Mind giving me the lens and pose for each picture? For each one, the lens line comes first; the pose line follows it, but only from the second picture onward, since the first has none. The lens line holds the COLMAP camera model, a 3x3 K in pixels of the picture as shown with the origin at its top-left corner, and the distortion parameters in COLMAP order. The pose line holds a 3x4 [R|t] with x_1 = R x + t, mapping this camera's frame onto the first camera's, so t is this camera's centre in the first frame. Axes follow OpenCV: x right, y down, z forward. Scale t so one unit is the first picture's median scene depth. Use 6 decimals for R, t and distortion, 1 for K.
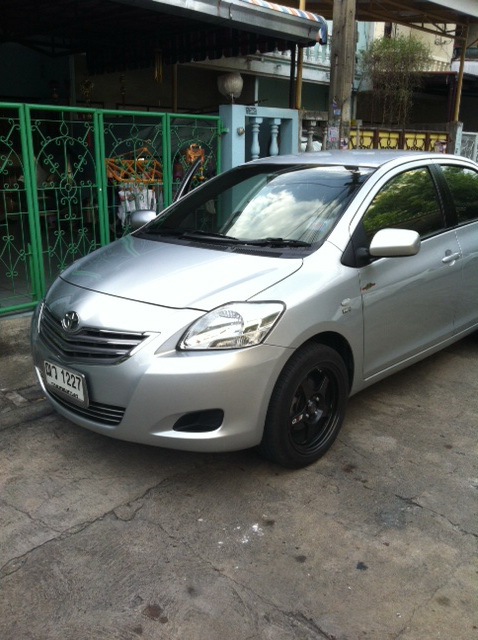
lens RADIAL K [[621.1, 0, 227.0], [0, 621.1, 318.6], [0, 0, 1]] dist [0.057855, -0.136831]
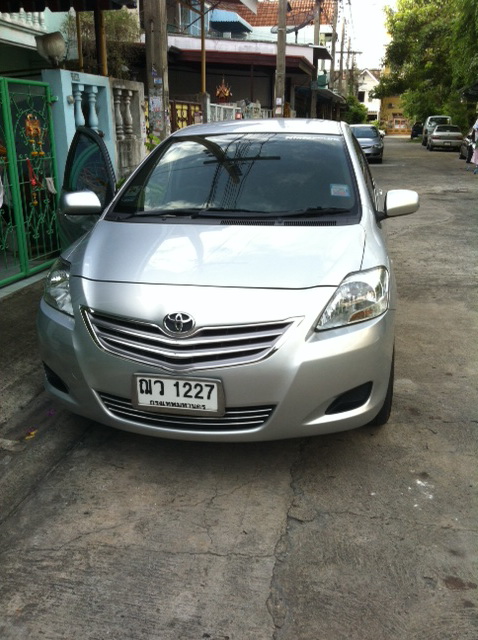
lens RADIAL K [[621.1, 0, 227.0], [0, 621.1, 318.6], [0, 0, 1]] dist [0.057855, -0.136831]
pose [[0.838885, -0.172249, 0.516335, -0.606701], [0.151301, 0.985015, 0.082784, -0.060039], [-0.522857, 0.008676, 0.852376, 0.234739]]
